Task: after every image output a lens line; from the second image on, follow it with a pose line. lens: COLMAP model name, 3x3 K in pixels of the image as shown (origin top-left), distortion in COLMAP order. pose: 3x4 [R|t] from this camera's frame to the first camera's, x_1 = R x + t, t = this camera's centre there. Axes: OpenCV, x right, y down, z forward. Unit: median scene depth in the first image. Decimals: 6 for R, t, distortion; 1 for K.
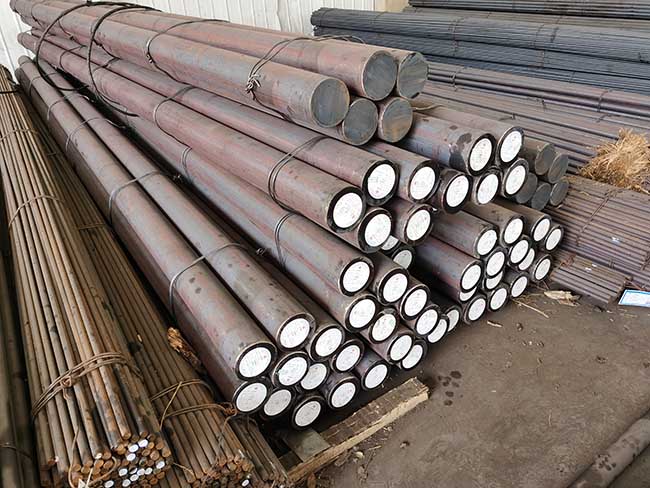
lens RADIAL K [[500.0, 0, 328.0], [0, 500.0, 242.4], [0, 0, 1]] dist [0.005249, -0.017794]
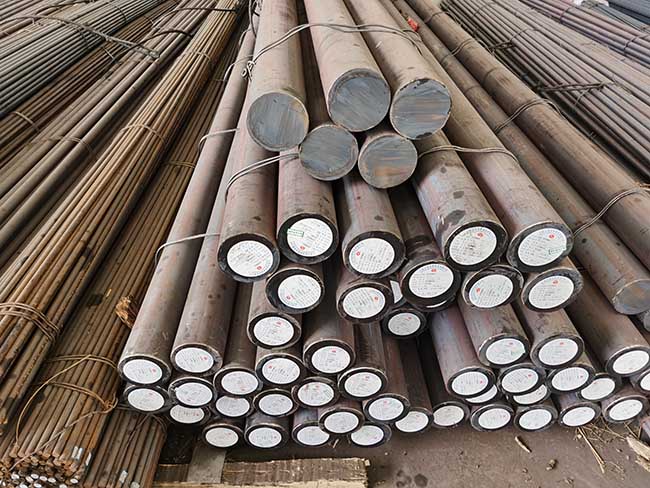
lens RADIAL K [[500.0, 0, 323.9], [0, 500.0, 244.5], [0, 0, 1]] dist [0.005249, -0.017794]
pose [[0.841396, 0.350299, -0.411514, 0.395801], [-0.299258, 0.936075, 0.184957, -0.231498], [0.449998, -0.032473, 0.892439, 0.283711]]
